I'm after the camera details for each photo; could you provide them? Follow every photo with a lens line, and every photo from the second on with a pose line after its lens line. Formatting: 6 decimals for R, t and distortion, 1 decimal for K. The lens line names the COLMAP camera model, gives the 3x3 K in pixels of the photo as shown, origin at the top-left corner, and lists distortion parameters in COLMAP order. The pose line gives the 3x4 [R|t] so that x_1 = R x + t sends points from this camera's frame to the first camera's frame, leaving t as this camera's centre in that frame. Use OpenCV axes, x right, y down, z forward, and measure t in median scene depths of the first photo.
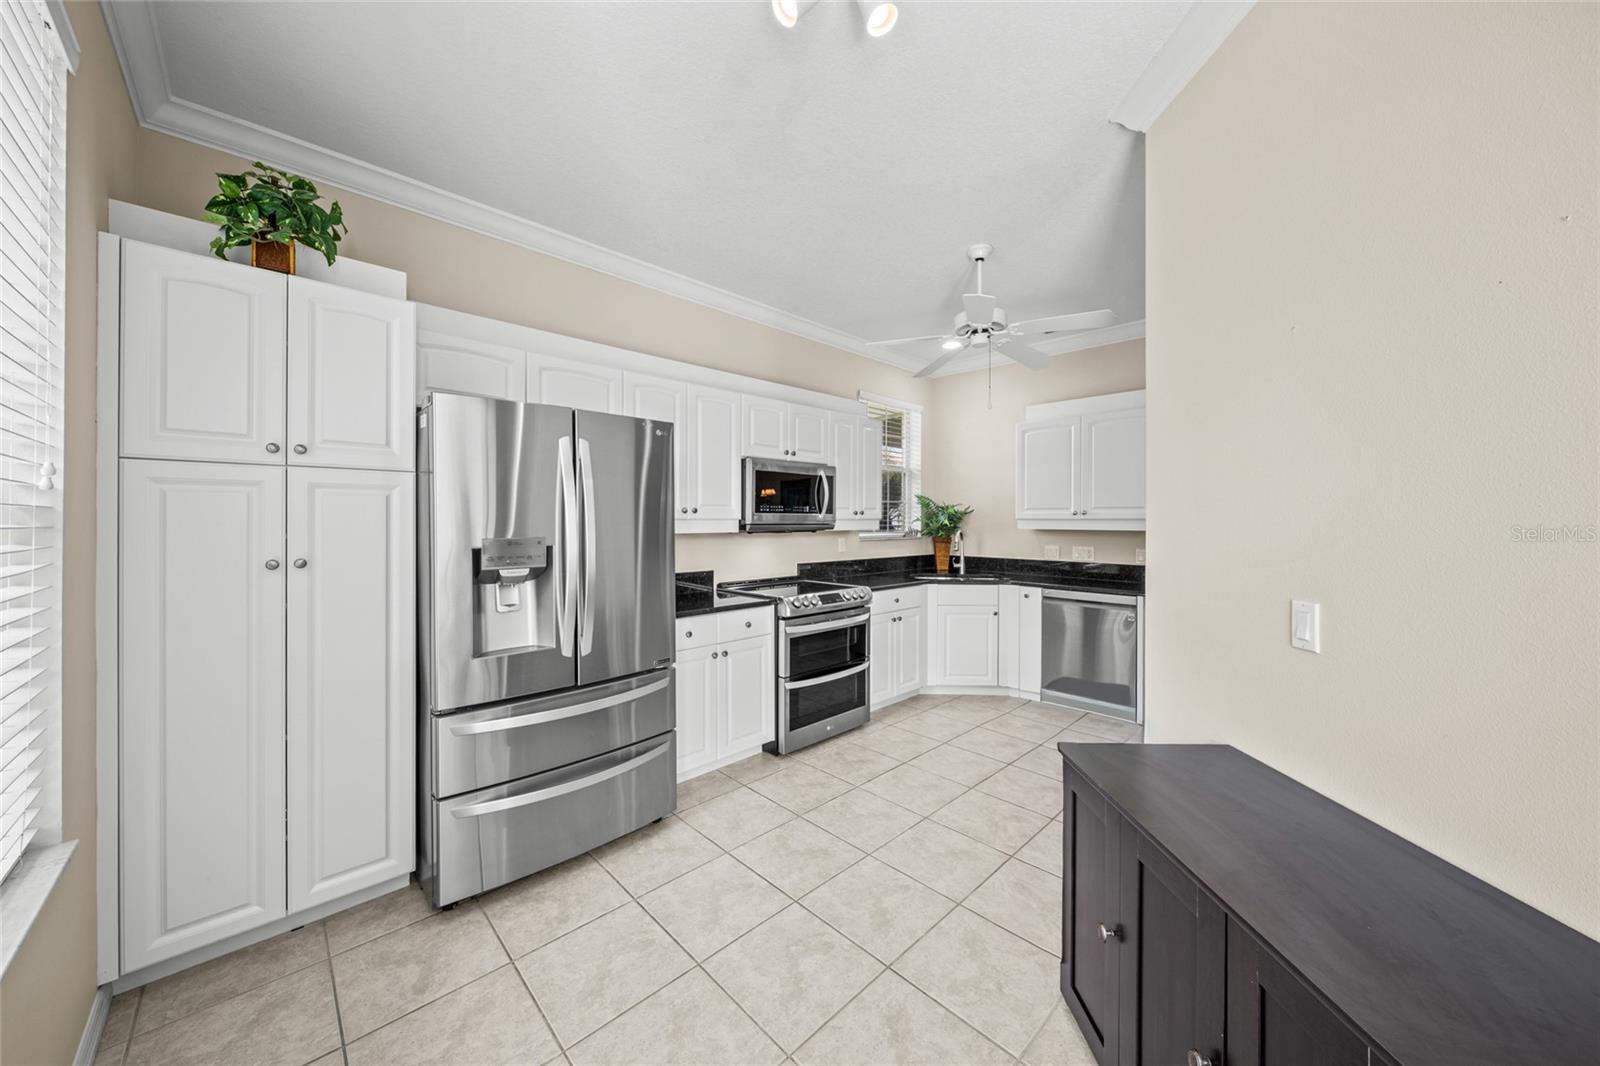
lens RADIAL K [[565.4, 0, 801.3], [0, 565.4, 521.0], [0, 0, 1]] dist [-0.000857, -0.000209]
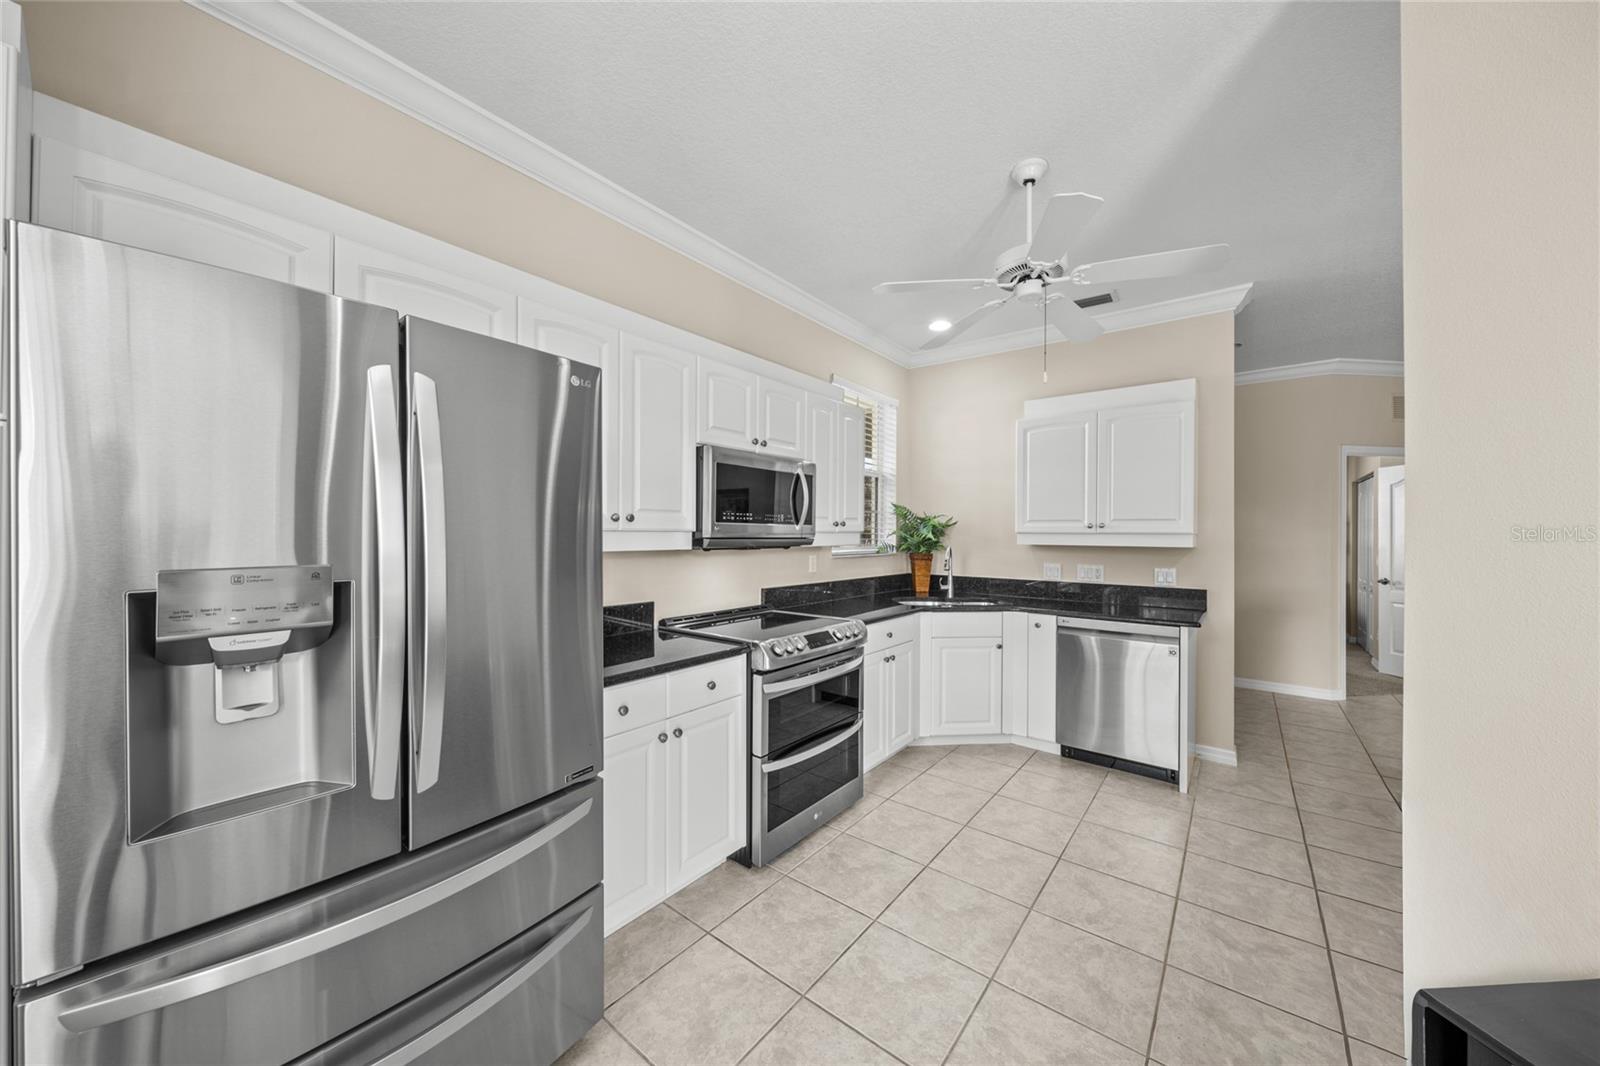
lens RADIAL K [[559.0, 0, 800.0], [0, 559.0, 533.0], [0, 0, 1]] dist [-0.000517, -0.000285]
pose [[0.990936, 0.004044, 0.134276, -0.063825], [-0.003722, 0.999990, -0.002648, 0.000590], [-0.134286, 0.002124, 0.990940, 0.255192]]
